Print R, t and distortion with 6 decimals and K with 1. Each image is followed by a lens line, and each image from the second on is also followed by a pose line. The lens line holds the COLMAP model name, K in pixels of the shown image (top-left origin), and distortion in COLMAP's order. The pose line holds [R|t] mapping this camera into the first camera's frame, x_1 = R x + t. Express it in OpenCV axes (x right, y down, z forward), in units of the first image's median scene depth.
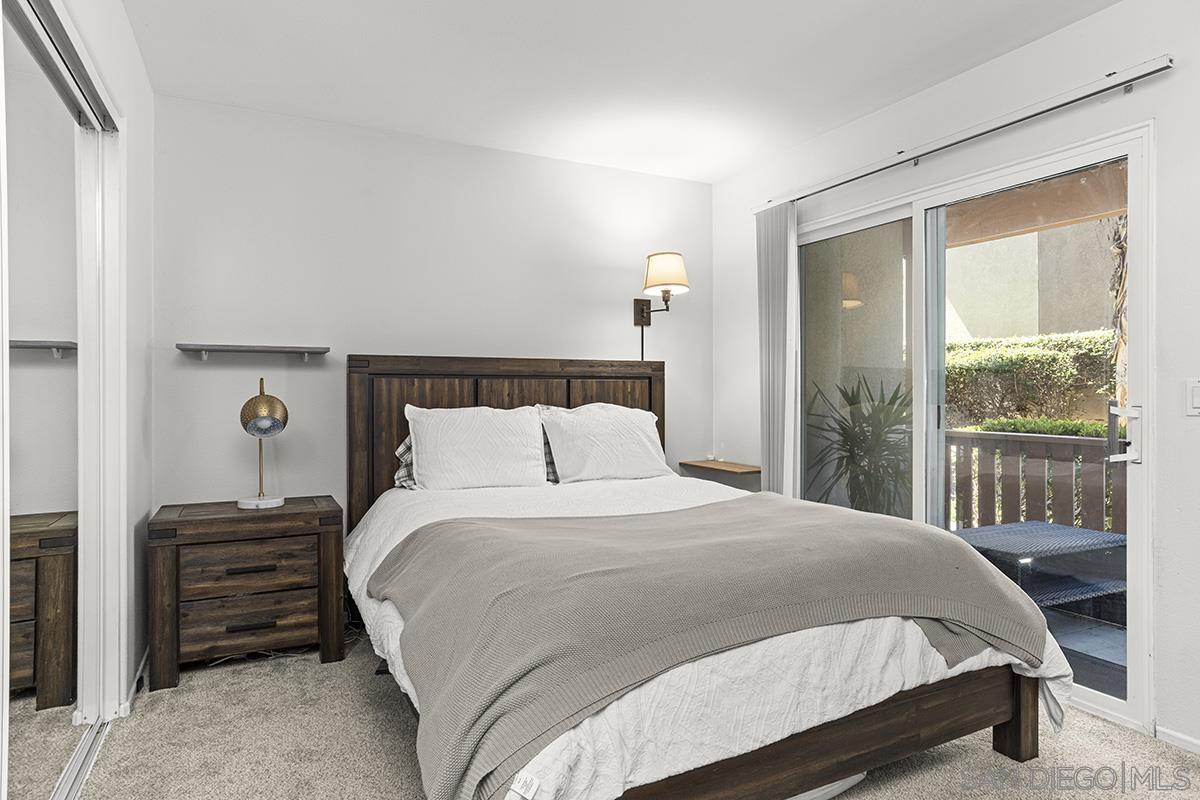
lens RADIAL K [[696.5, 0, 602.5], [0, 696.5, 390.9], [0, 0, 1]] dist [-0.060759, 0.047469]
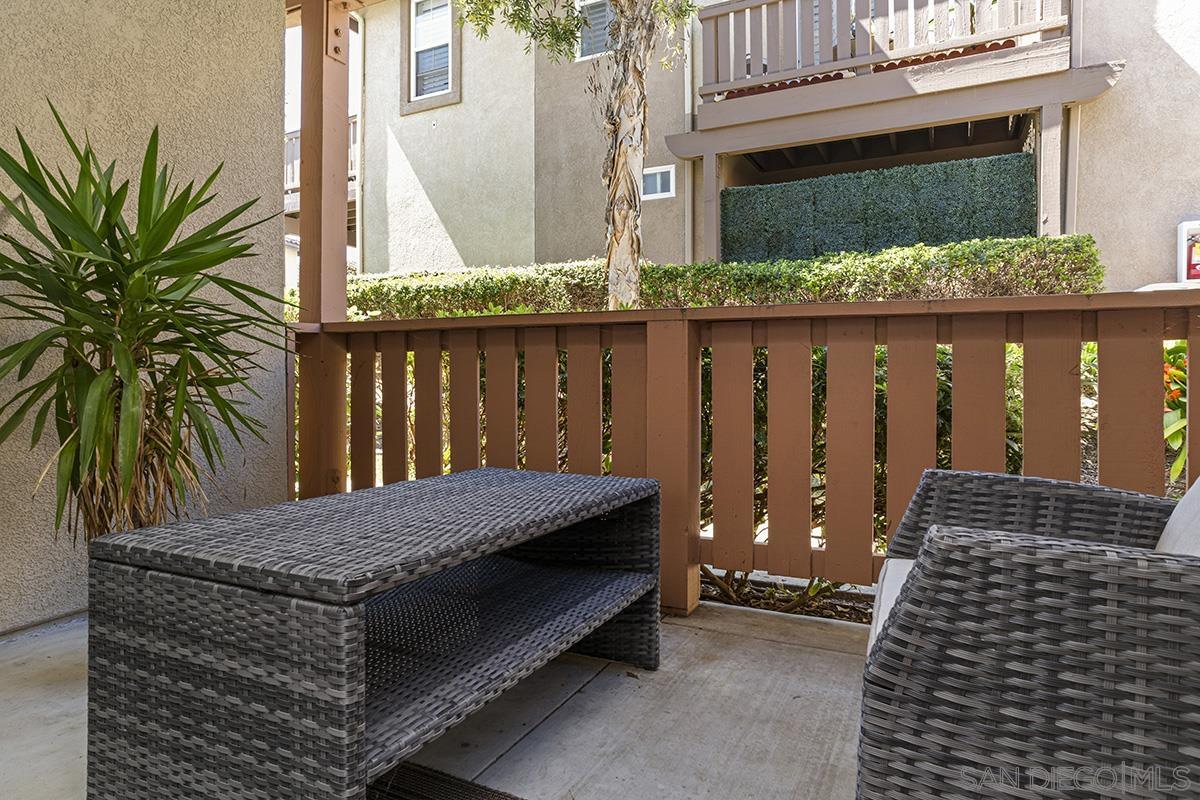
lens RADIAL K [[683.4, 0, 601.3], [0, 683.4, 372.8], [0, 0, 1]] dist [-0.070709, 0.052231]
pose [[0.798602, -0.002375, 0.601855, 0.396159], [0.000496, 0.999994, 0.003288, 0.117824], [-0.601860, -0.002328, 0.798598, 0.551144]]
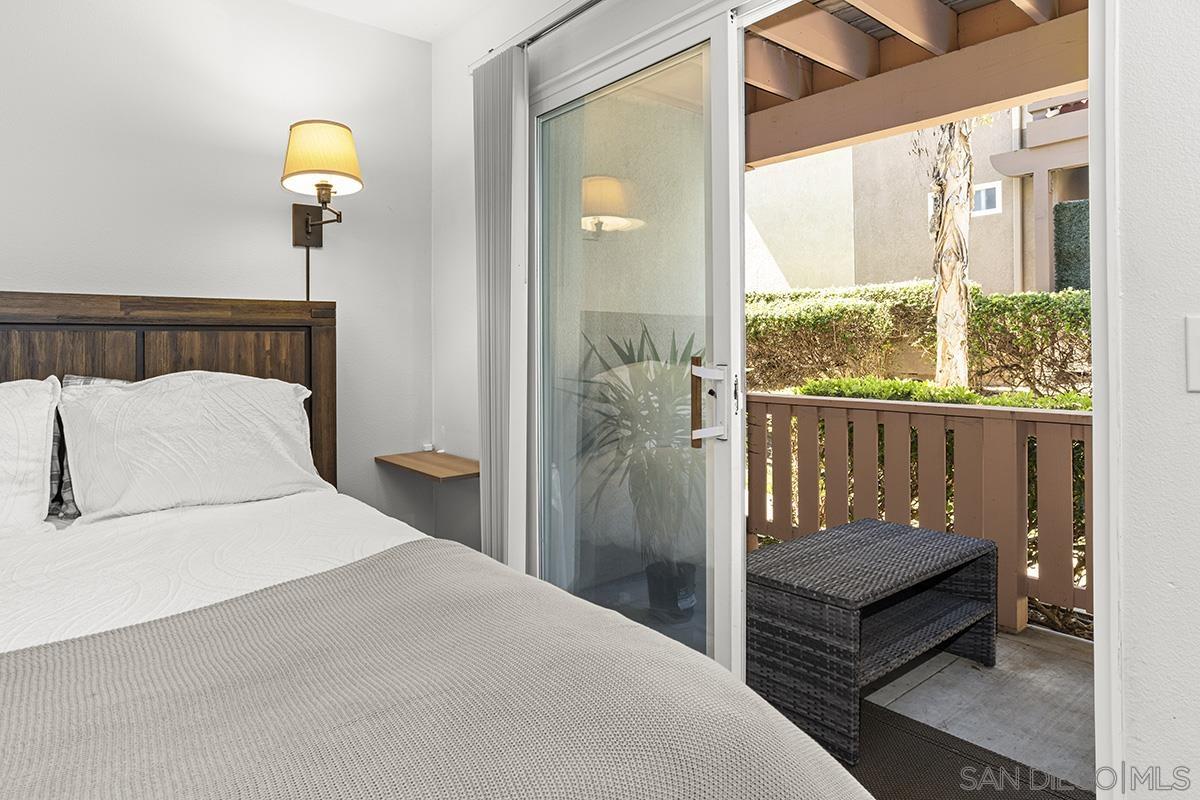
lens RADIAL K [[695.7, 0, 605.1], [0, 695.7, 344.7], [0, 0, 1]] dist [-0.055820, 0.043299]
pose [[0.973876, -0.007573, 0.226952, 0.178455], [0.008356, 0.999962, -0.002489, -0.000195], [-0.226925, 0.004320, 0.973903, 0.322830]]
